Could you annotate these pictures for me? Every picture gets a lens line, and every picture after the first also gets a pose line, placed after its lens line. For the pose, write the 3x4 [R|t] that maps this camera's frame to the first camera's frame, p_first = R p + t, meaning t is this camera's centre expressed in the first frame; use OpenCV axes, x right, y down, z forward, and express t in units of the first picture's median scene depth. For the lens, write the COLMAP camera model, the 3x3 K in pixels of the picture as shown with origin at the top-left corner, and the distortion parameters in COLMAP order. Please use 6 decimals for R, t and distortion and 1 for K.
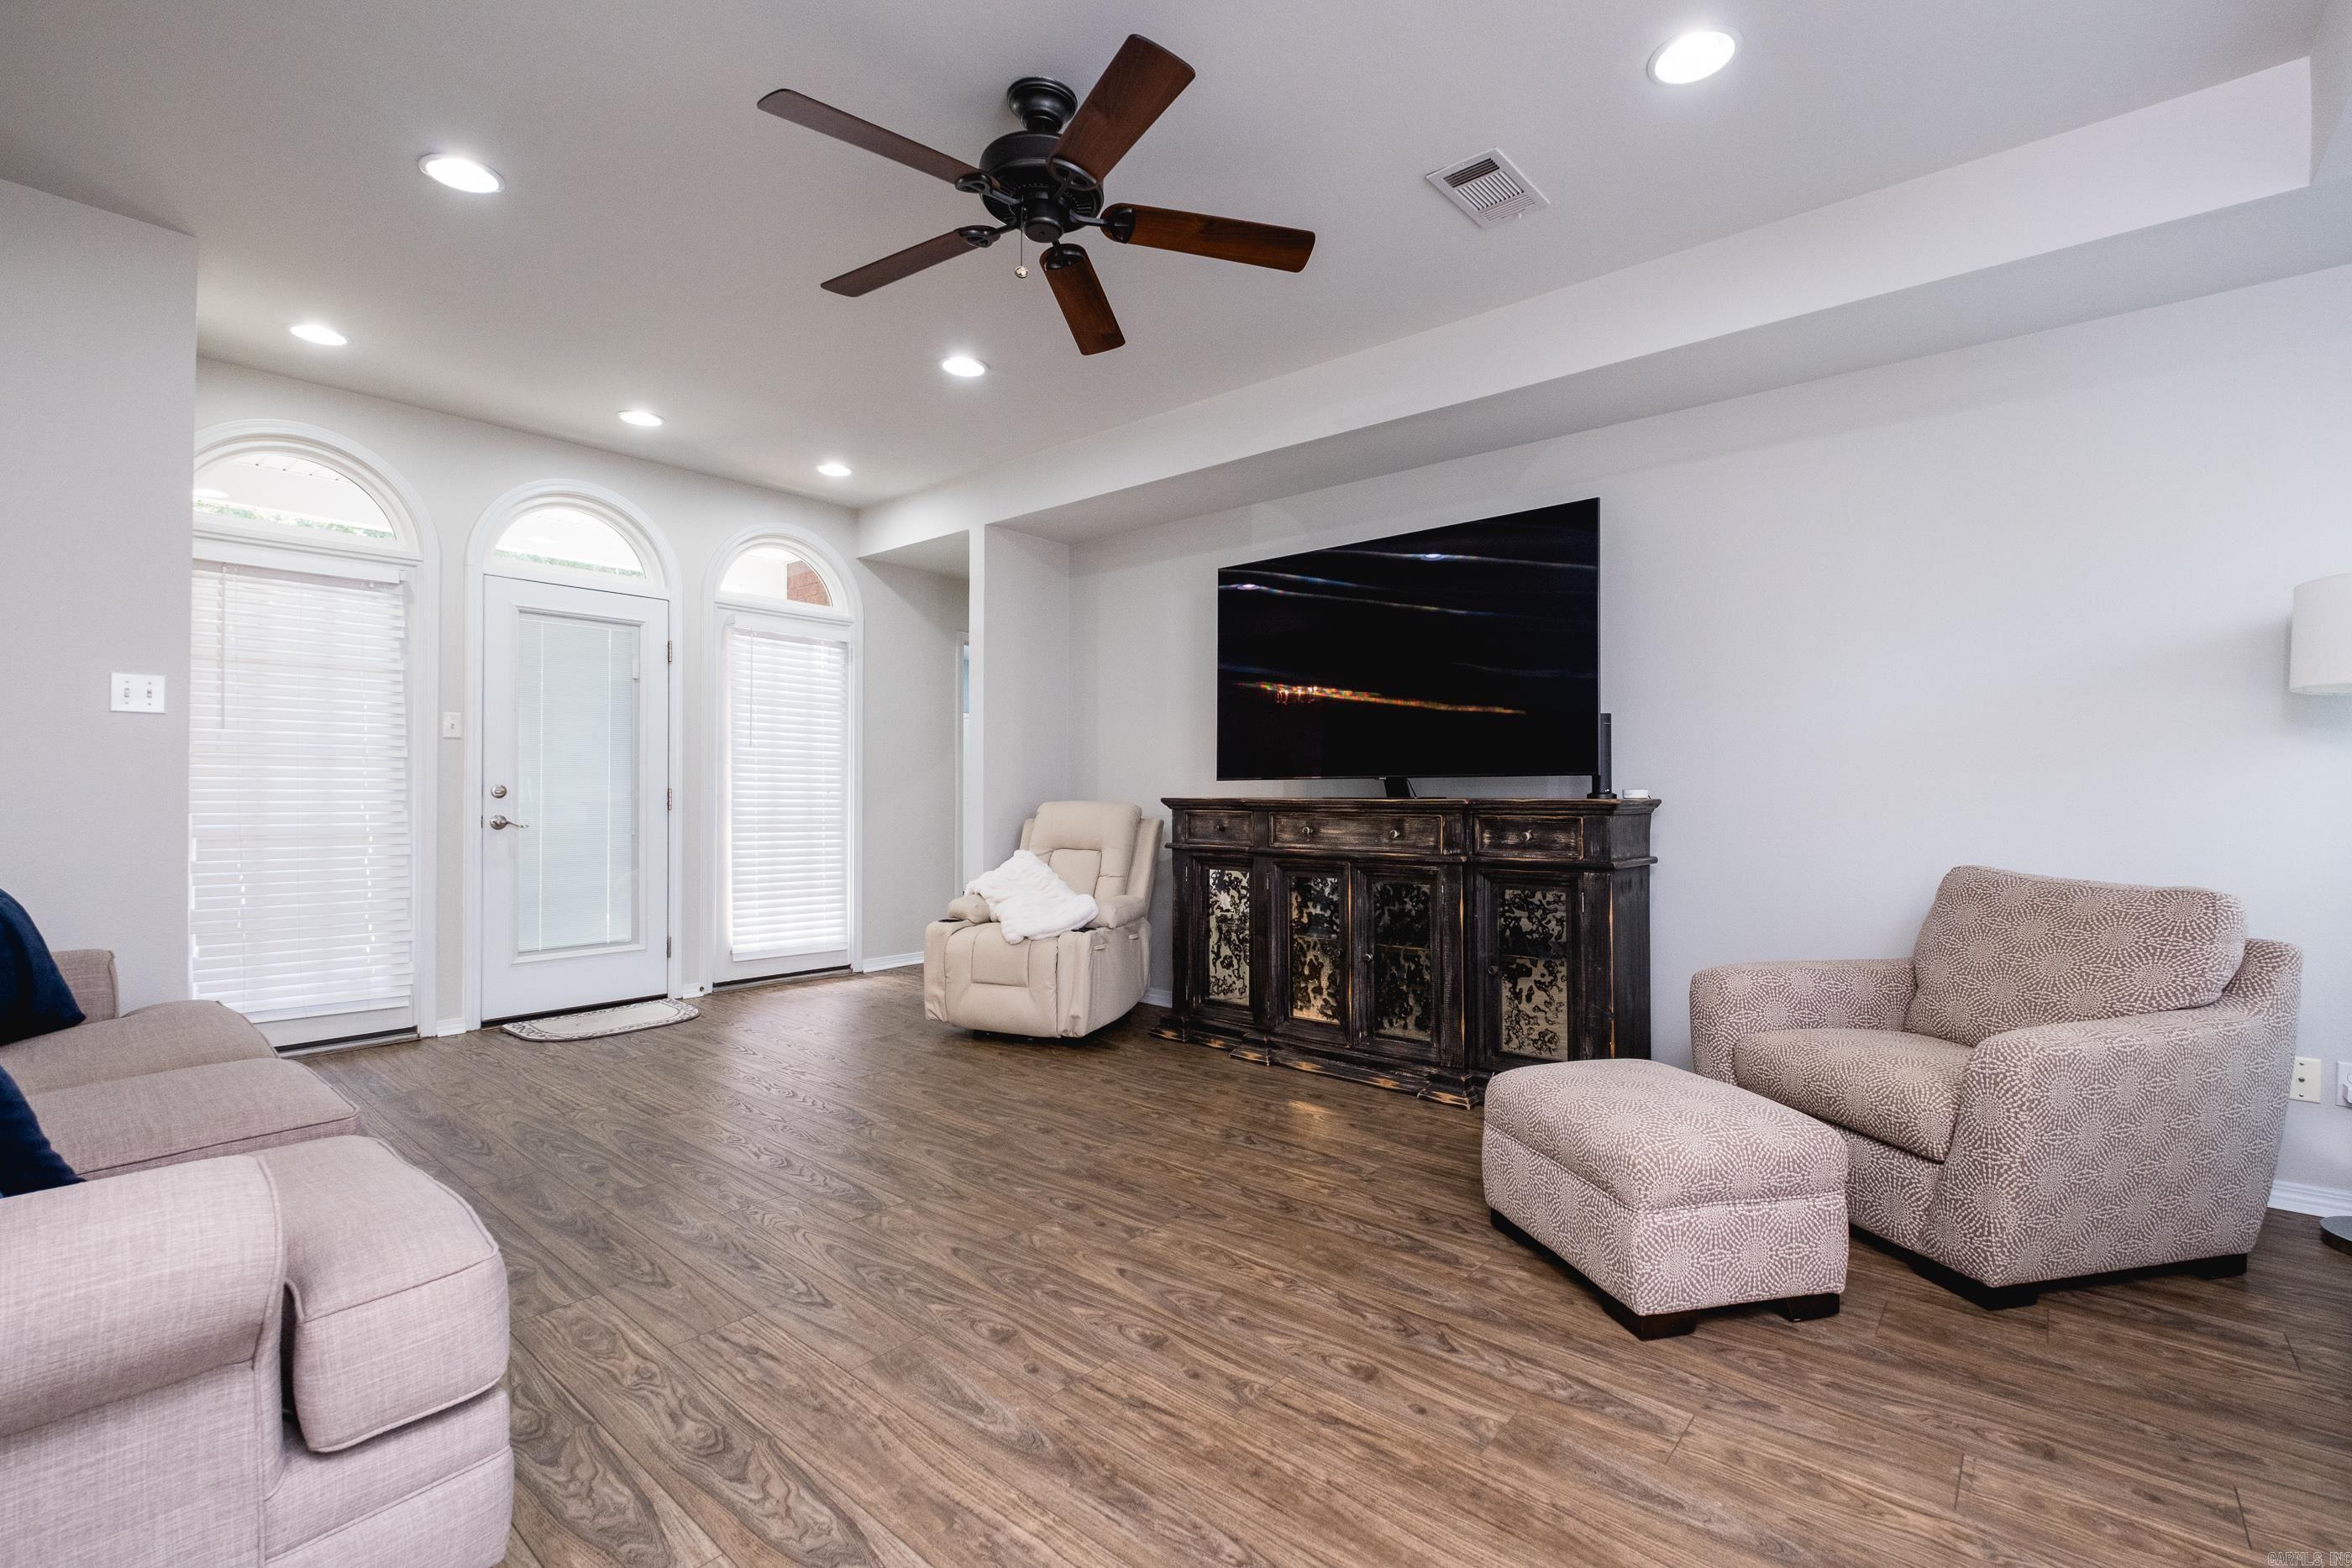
lens RADIAL K [[1026.5, 0, 1195.5], [0, 1026.5, 789.8], [0, 0, 1]] dist [0.000375, -0.000737]
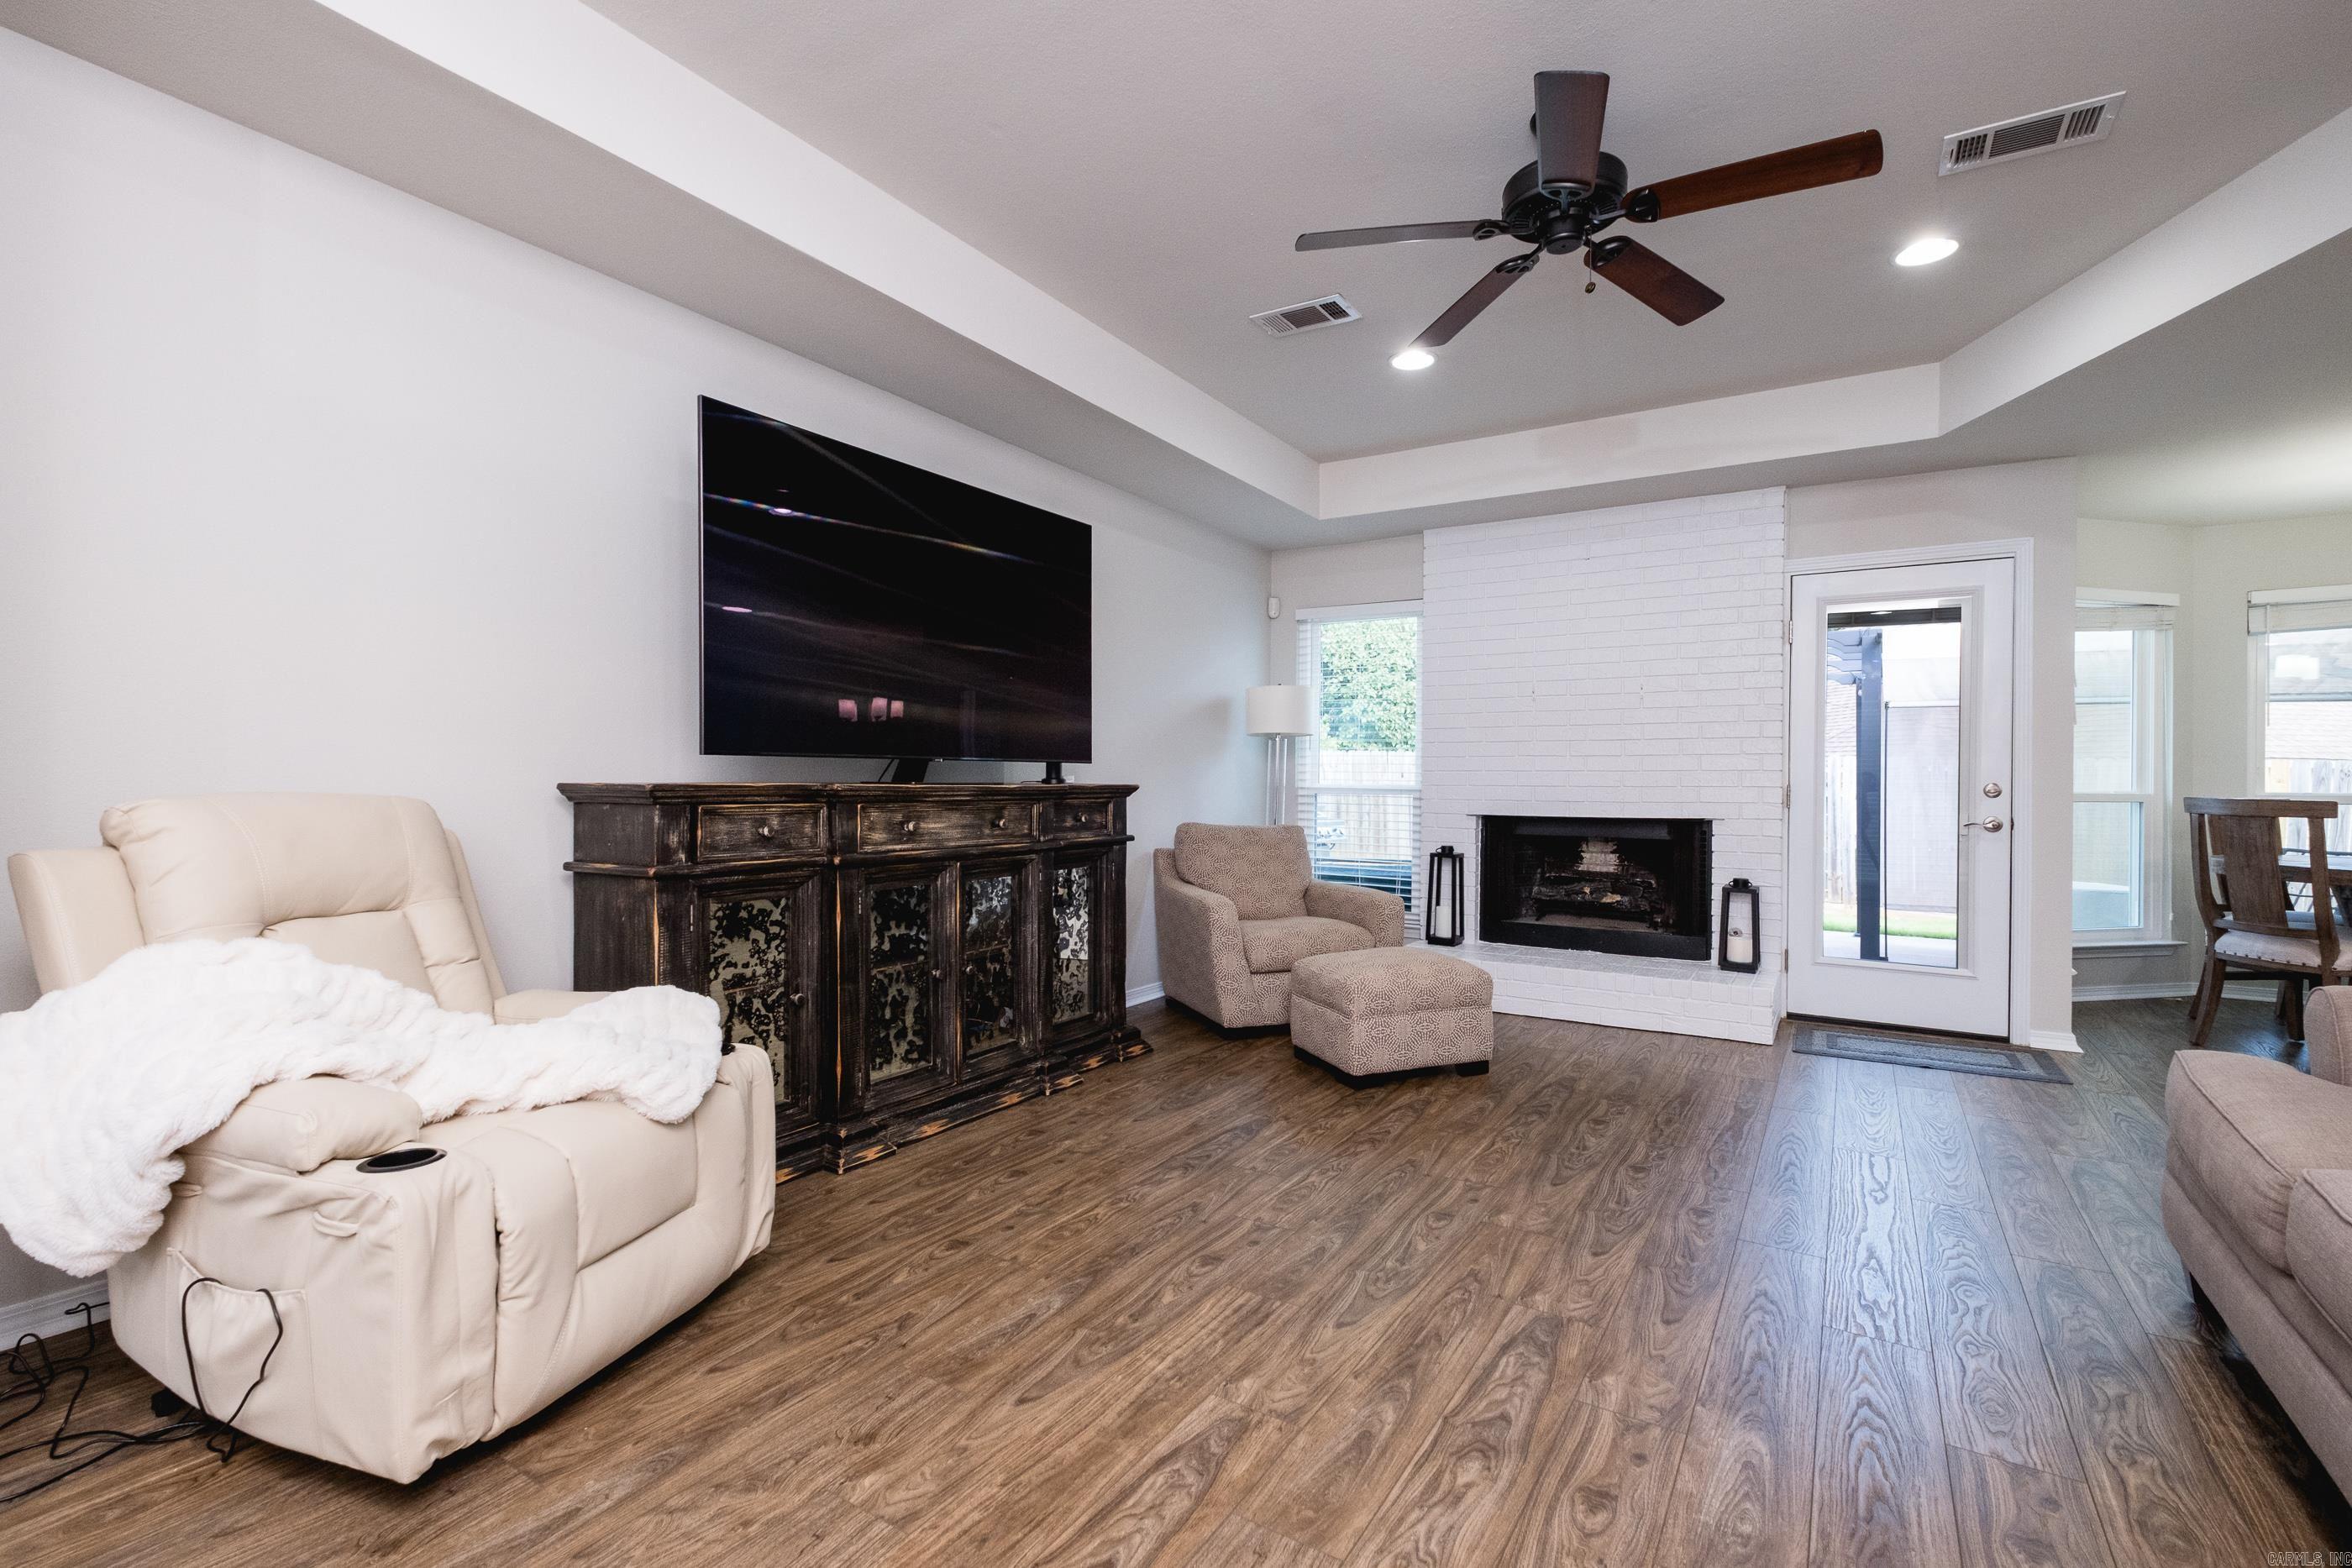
lens RADIAL K [[1026.5, 0, 1195.5], [0, 1026.5, 789.8], [0, 0, 1]] dist [0.000375, -0.000737]
pose [[-0.132516, -0.011801, 0.991111, -0.775298], [-0.012884, 0.999865, 0.010182, 0.002314], [-0.991097, -0.011420, -0.132650, 1.024650]]
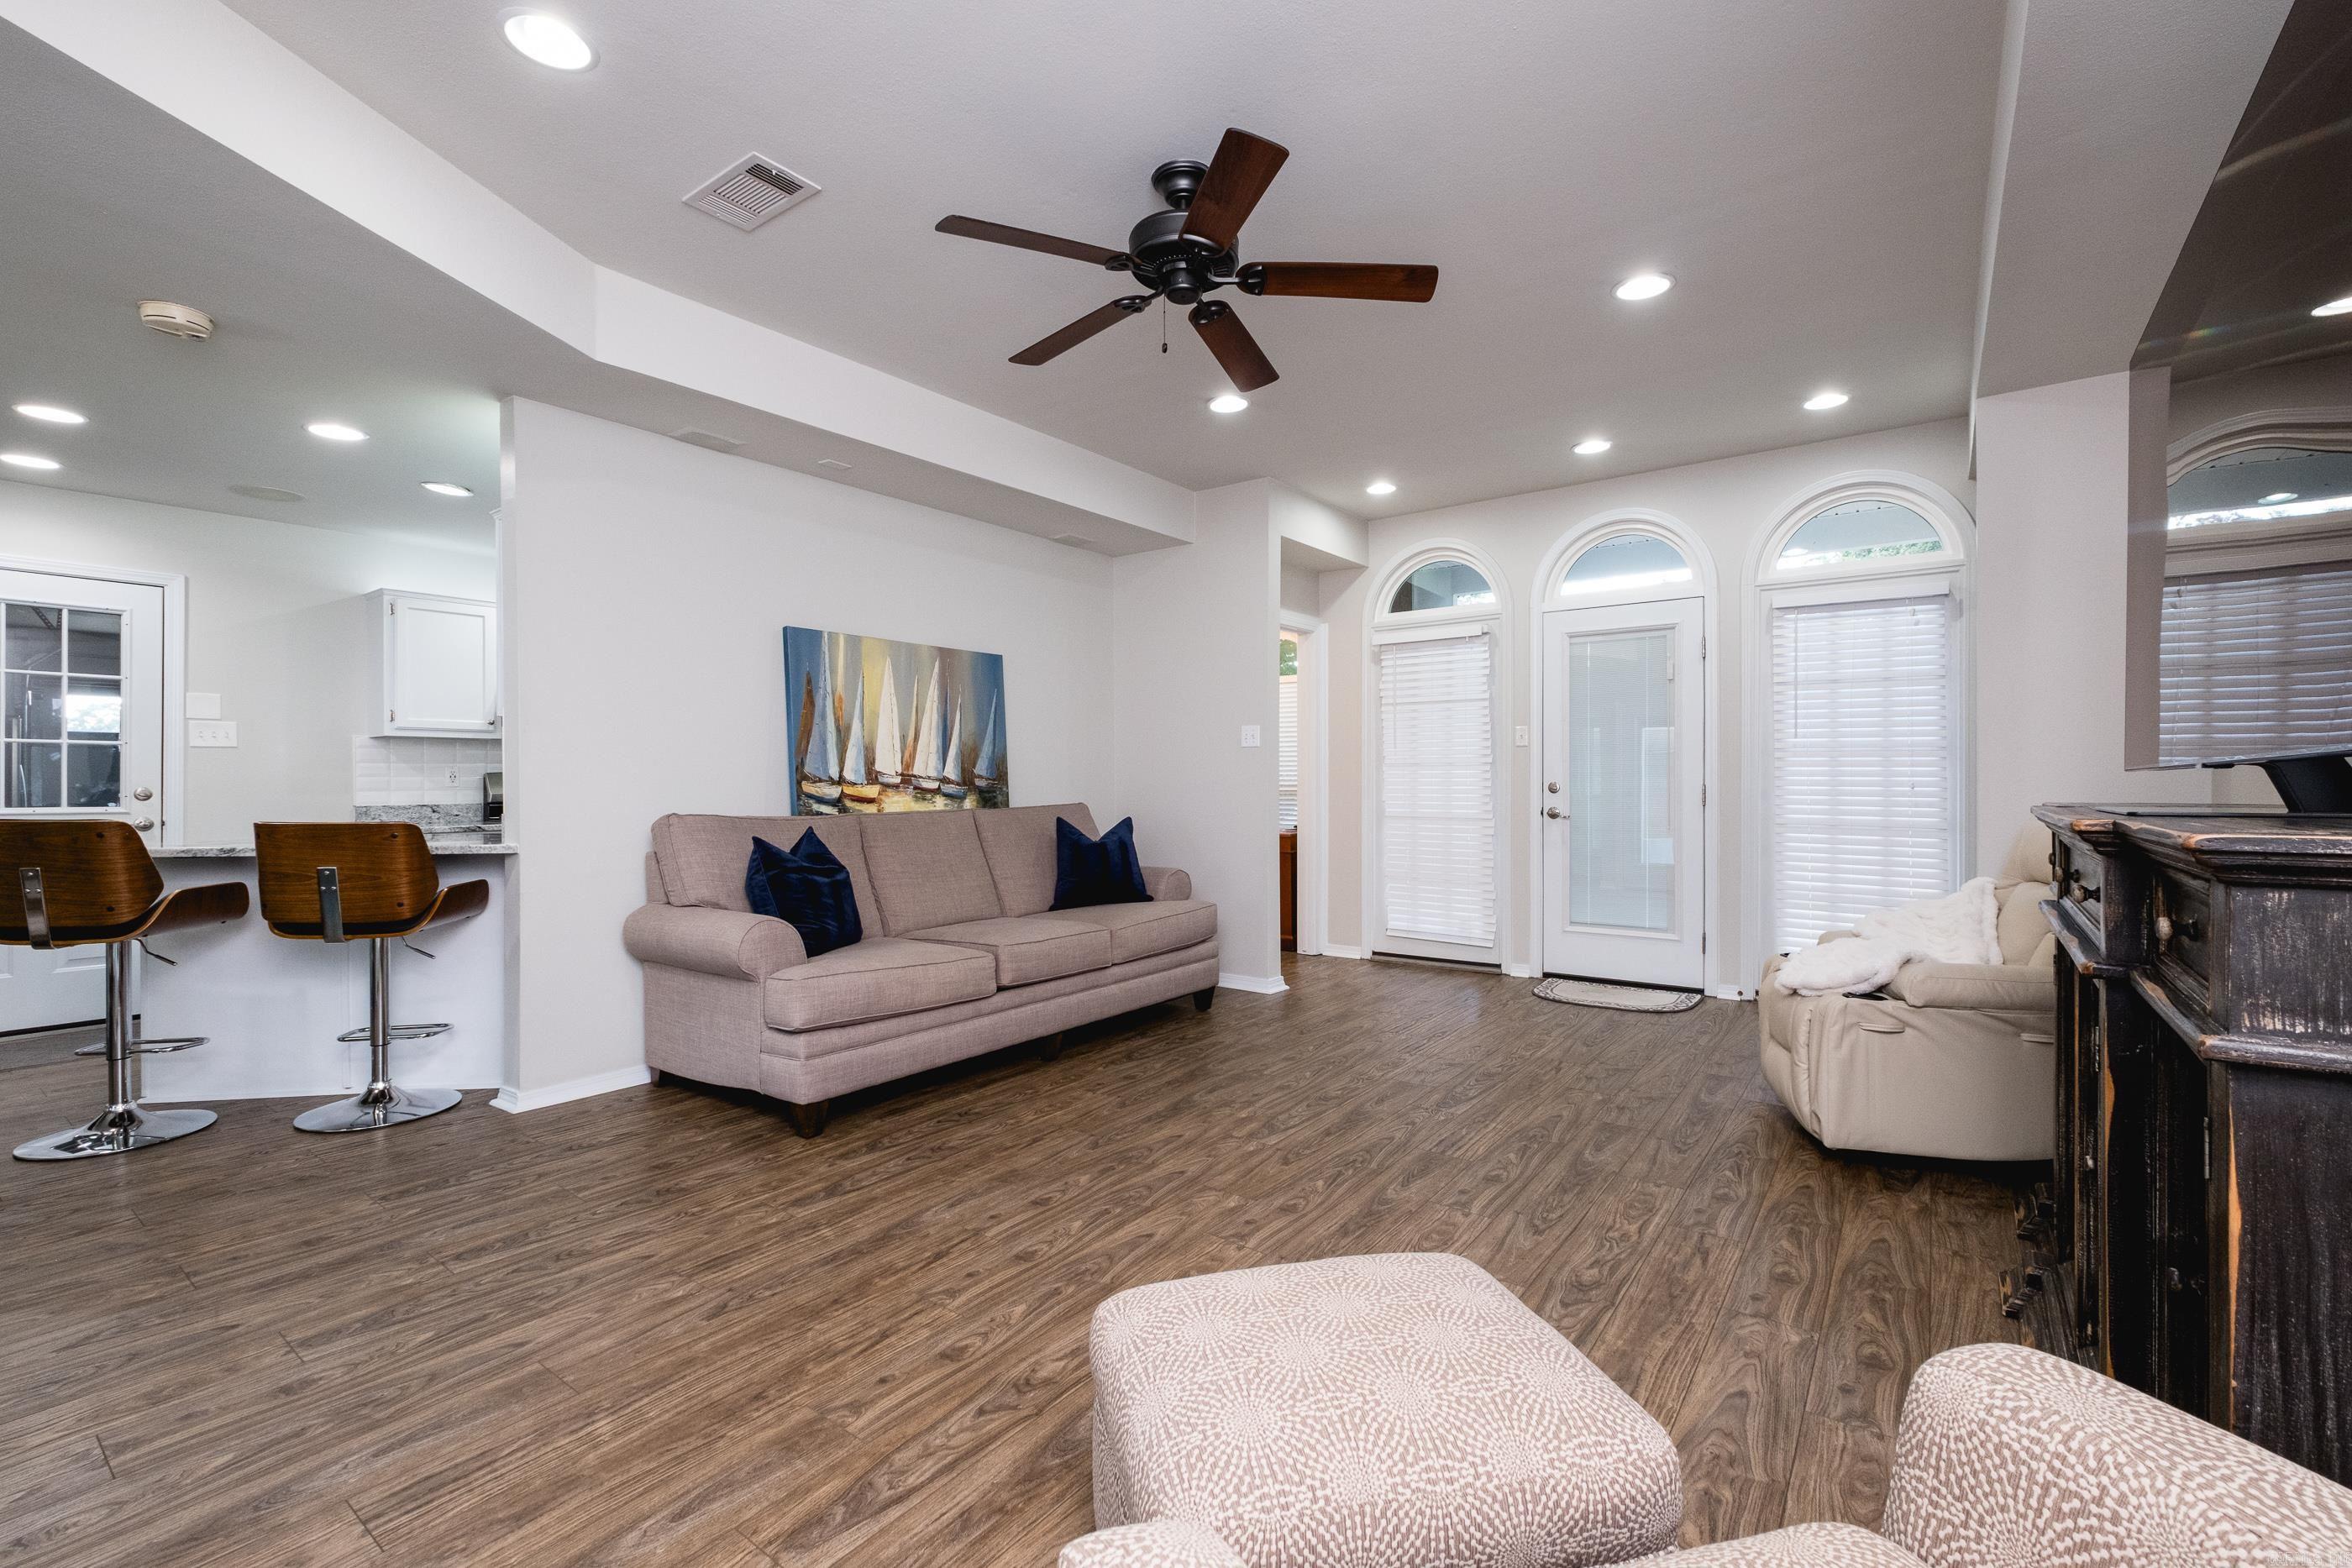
lens RADIAL K [[1014.2, 0, 1176.0], [0, 1014.2, 784.0], [0, 0, 1]] dist [0.002280, -0.000159]
pose [[0.052664, -0.000291, -0.998612, 0.654496], [0.007189, 0.999974, 0.000088, -0.007768], [0.998586, -0.007183, 0.052665, 0.633796]]
